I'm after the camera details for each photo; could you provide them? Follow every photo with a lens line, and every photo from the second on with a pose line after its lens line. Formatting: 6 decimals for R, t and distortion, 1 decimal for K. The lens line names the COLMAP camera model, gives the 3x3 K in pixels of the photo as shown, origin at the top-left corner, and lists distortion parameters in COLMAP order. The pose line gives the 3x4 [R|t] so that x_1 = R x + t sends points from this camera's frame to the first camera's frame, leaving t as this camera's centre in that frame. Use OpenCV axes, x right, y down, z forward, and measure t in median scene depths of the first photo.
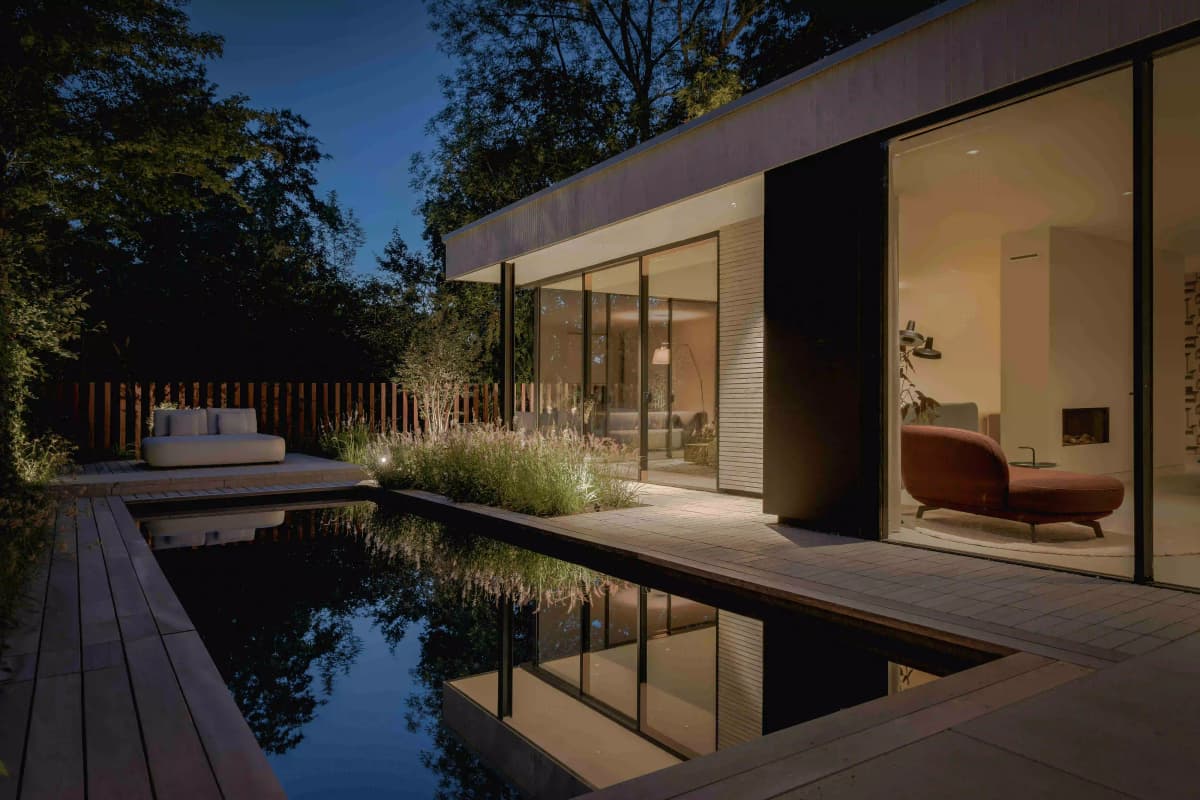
lens RADIAL K [[801.8, 0, 604.9], [0, 801.8, 390.6], [0, 0, 1]] dist [0.003424, 0.008727]
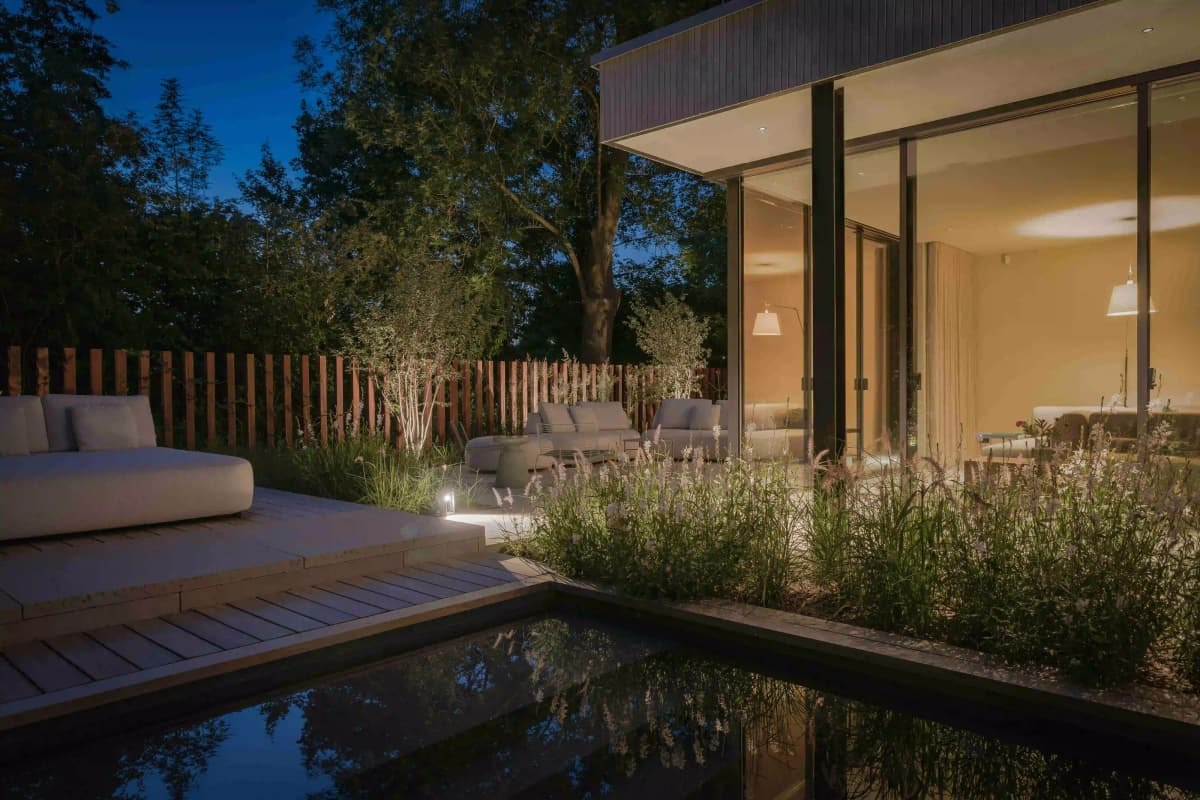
lens RADIAL K [[801.8, 0, 608.6], [0, 801.8, 405.0], [0, 0, 1]] dist [0.003424, 0.008727]
pose [[0.969689, 0.003272, 0.244319, -0.220931], [-0.011452, 0.999420, 0.032065, 0.006949], [-0.244073, -0.033891, 0.969165, 0.352703]]
